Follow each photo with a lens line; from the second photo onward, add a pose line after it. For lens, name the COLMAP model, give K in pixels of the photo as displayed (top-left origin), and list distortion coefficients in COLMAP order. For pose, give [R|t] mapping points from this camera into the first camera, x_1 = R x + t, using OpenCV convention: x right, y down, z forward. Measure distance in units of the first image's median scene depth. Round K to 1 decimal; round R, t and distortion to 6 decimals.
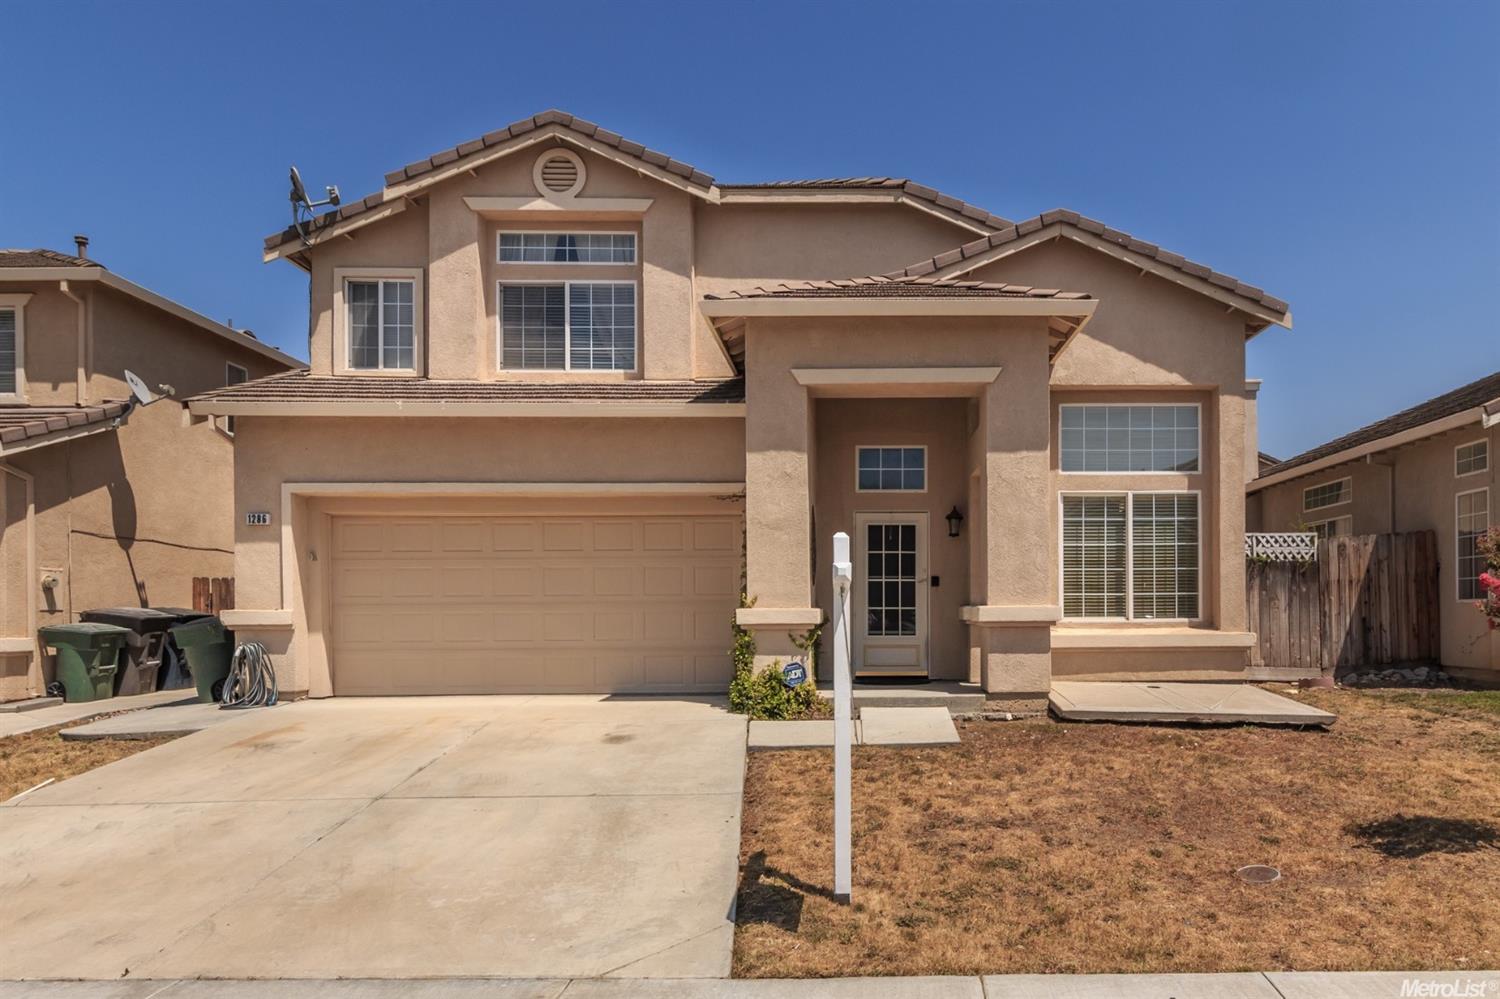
lens RADIAL K [[983.7, 0, 749.9], [0, 983.7, 521.3], [0, 0, 1]] dist [-0.002739, -0.000240]
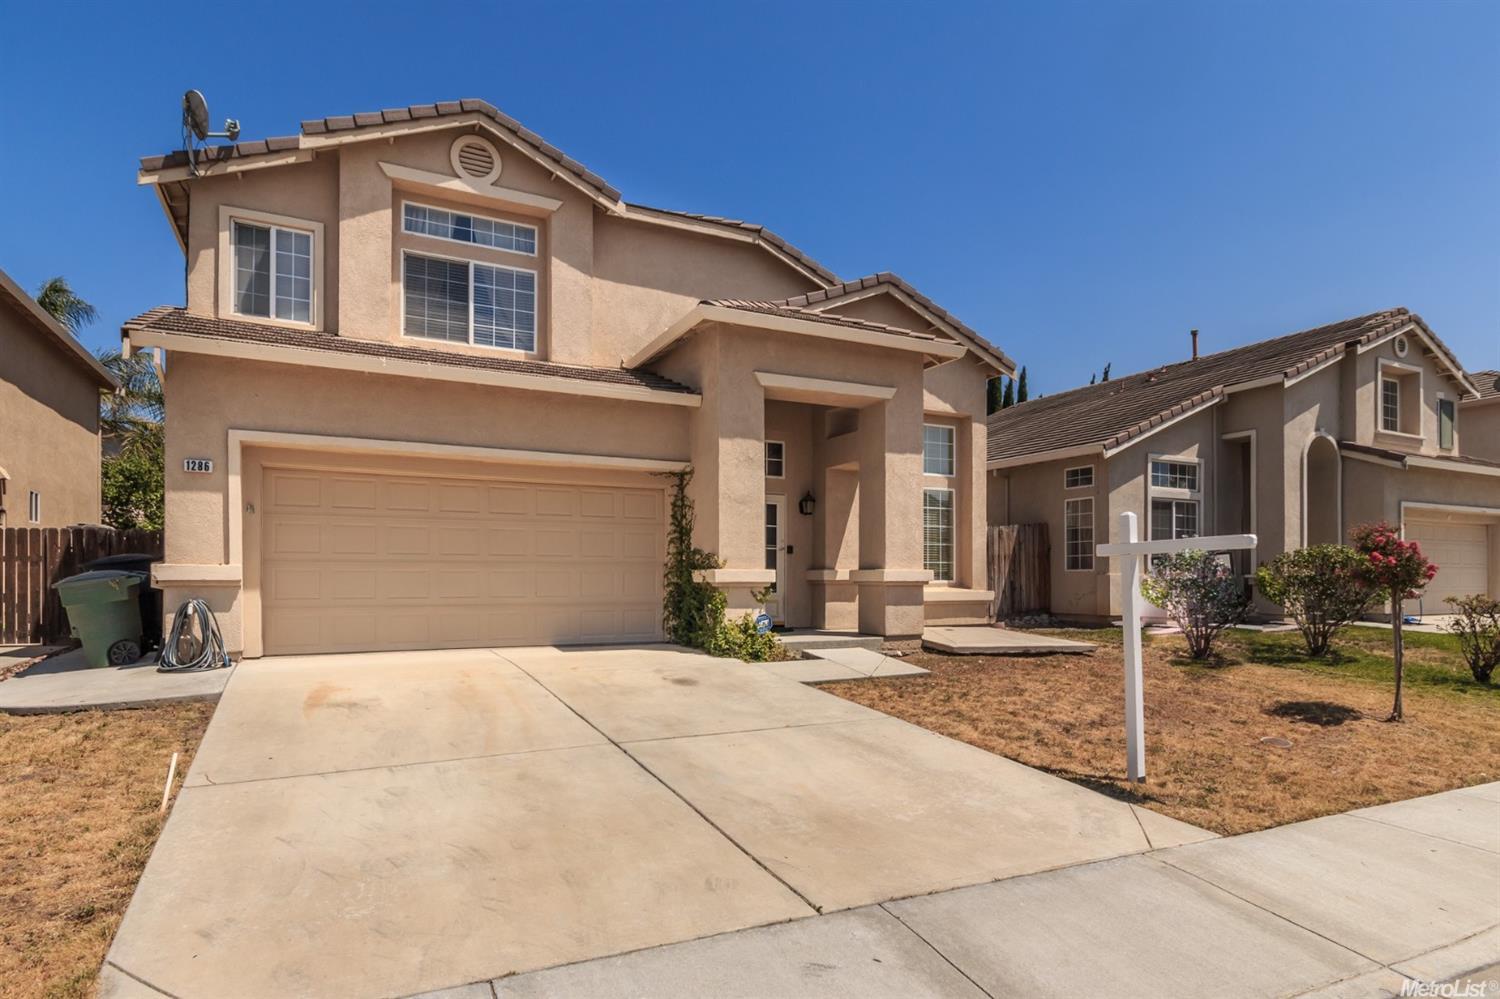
lens RADIAL K [[821.3, 0, 750.0], [0, 821.3, 499.5], [0, 0, 1]] dist [-0.000035, 0.000041]
pose [[0.904223, 0.048411, 0.424308, -0.290601], [-0.047966, 0.998780, -0.011736, 0.010842], [-0.424359, -0.009741, 0.905442, 0.065184]]
